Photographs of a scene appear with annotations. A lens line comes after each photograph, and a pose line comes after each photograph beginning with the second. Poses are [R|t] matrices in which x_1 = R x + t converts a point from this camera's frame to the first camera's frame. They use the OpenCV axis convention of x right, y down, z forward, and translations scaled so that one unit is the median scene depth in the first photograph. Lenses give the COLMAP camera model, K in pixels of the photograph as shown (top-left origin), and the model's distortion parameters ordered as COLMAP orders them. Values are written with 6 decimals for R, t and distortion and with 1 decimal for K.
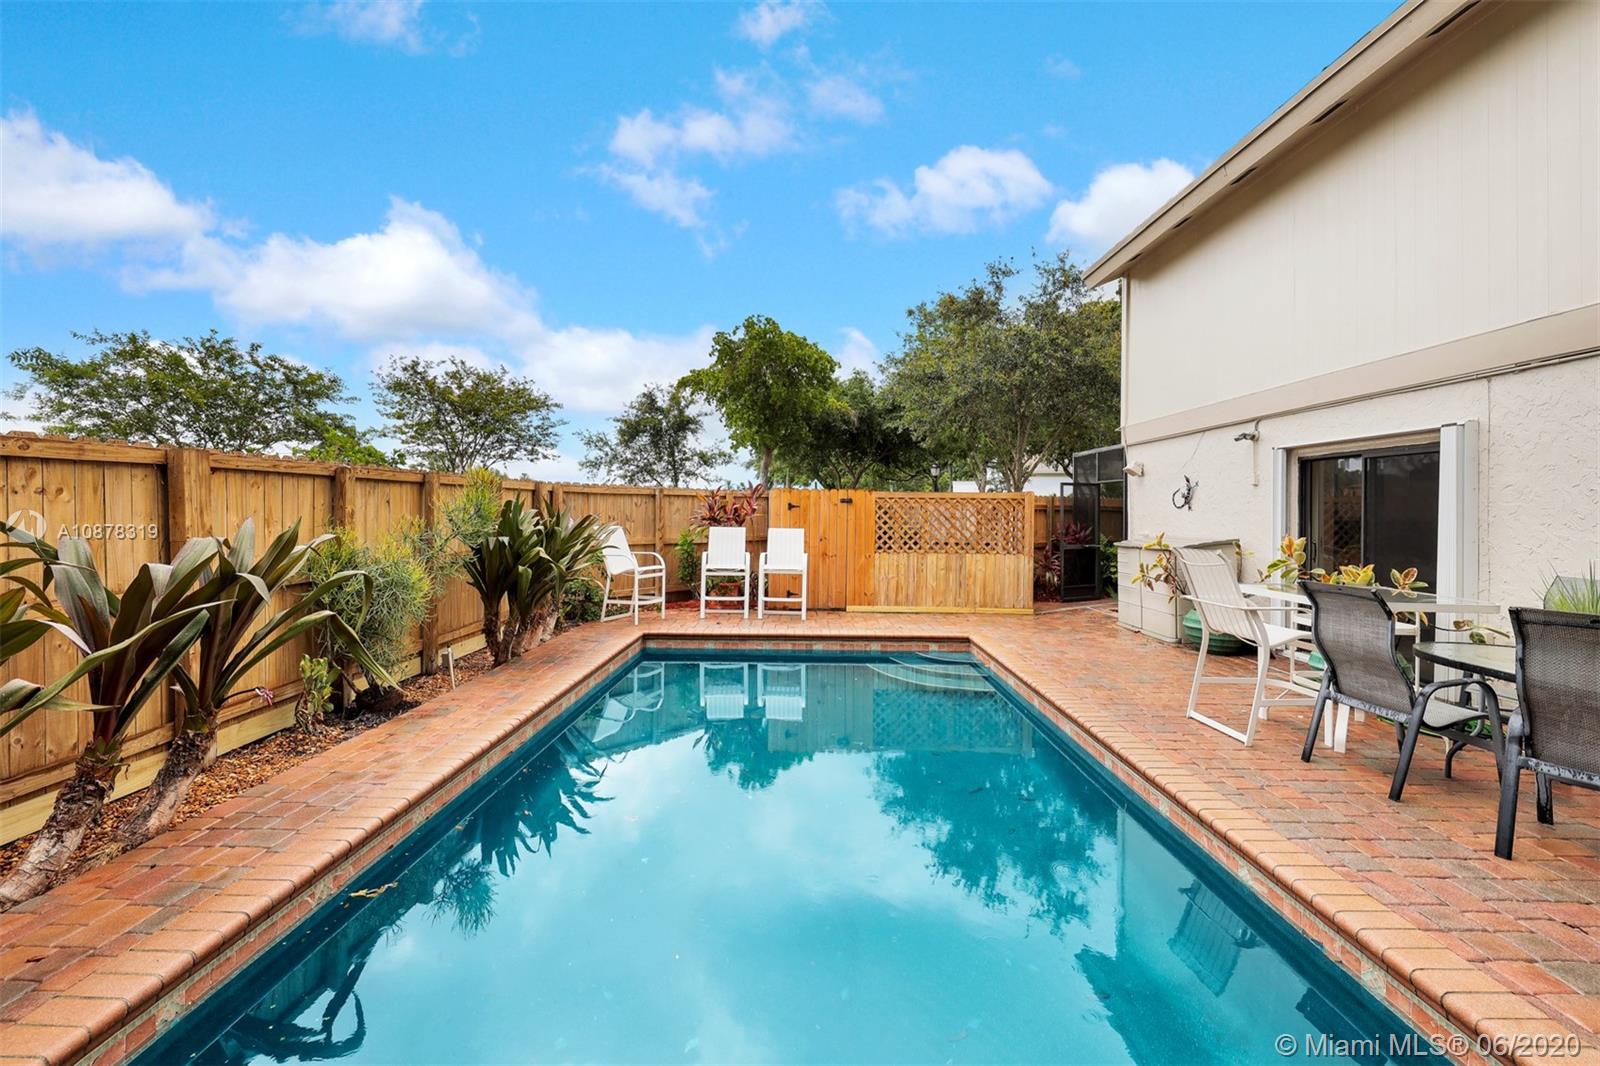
lens RADIAL K [[676.3, 0, 800.8], [0, 676.3, 515.0], [0, 0, 1]] dist [-0.002509, -0.000072]
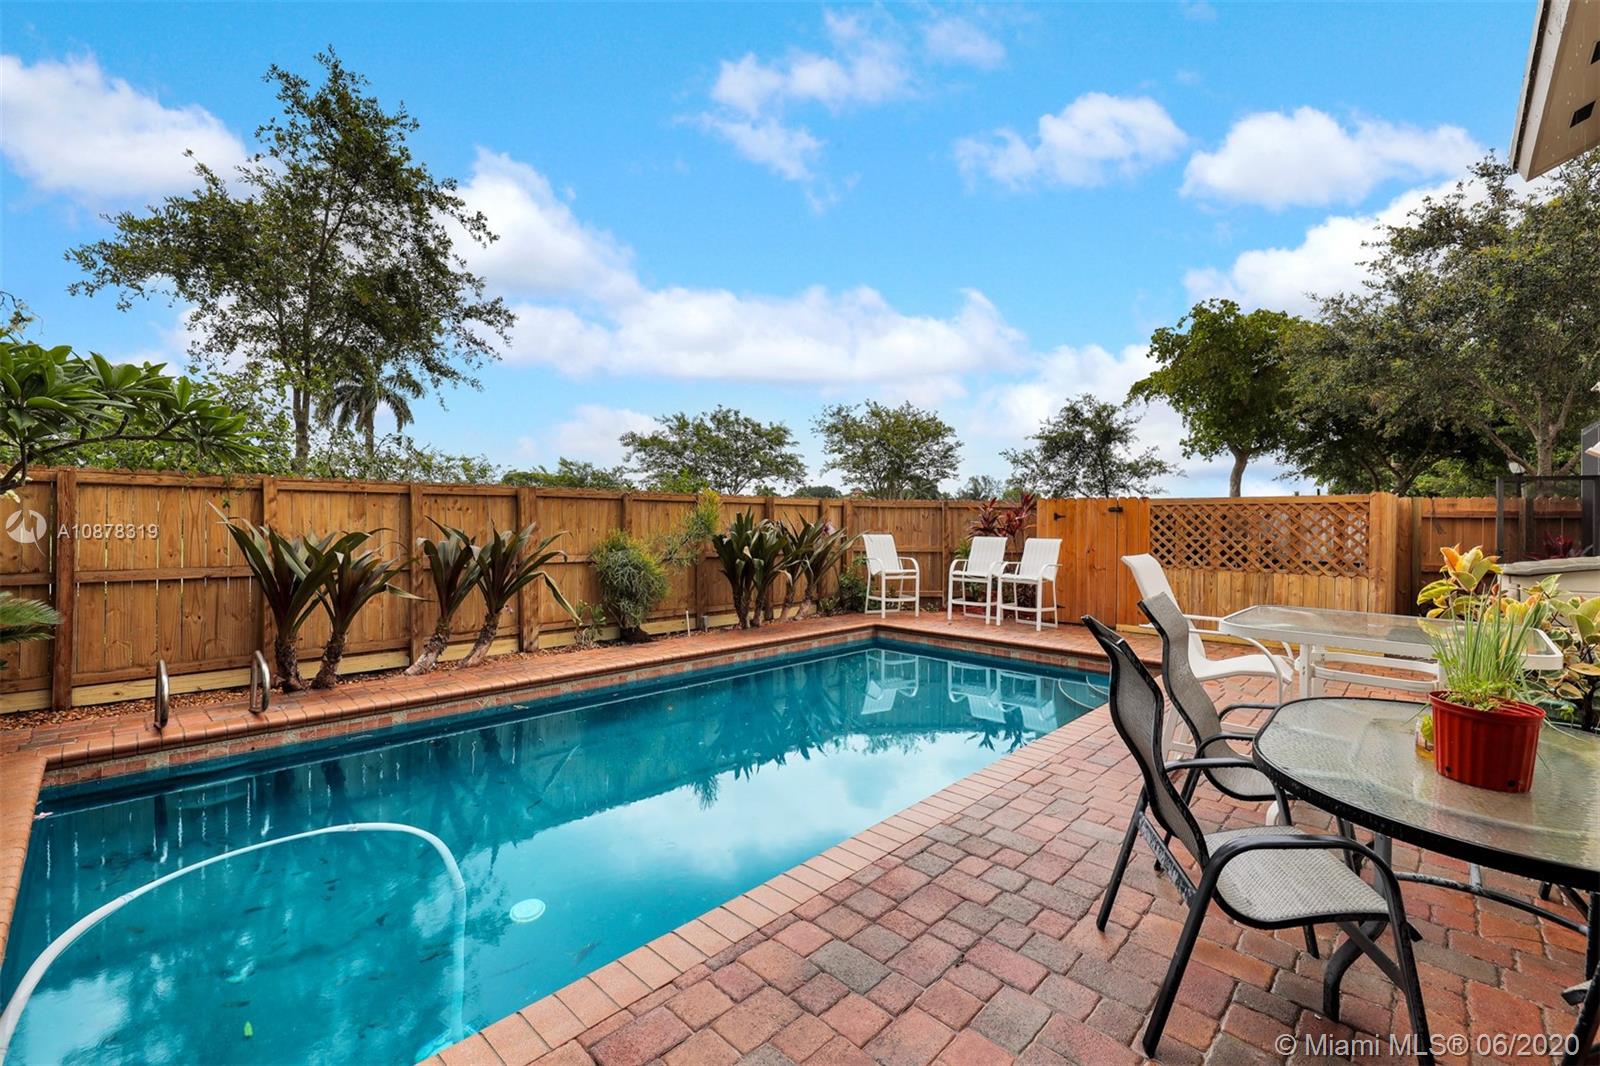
lens RADIAL K [[657.2, 0, 782.5], [0, 657.2, 520.9], [0, 0, 1]] dist [0.009189, -0.000004]
pose [[0.731847, -0.007485, -0.681427, 0.353895], [-0.004158, 0.999872, -0.015448, 0.010260], [0.681456, 0.014140, 0.731723, 0.036715]]
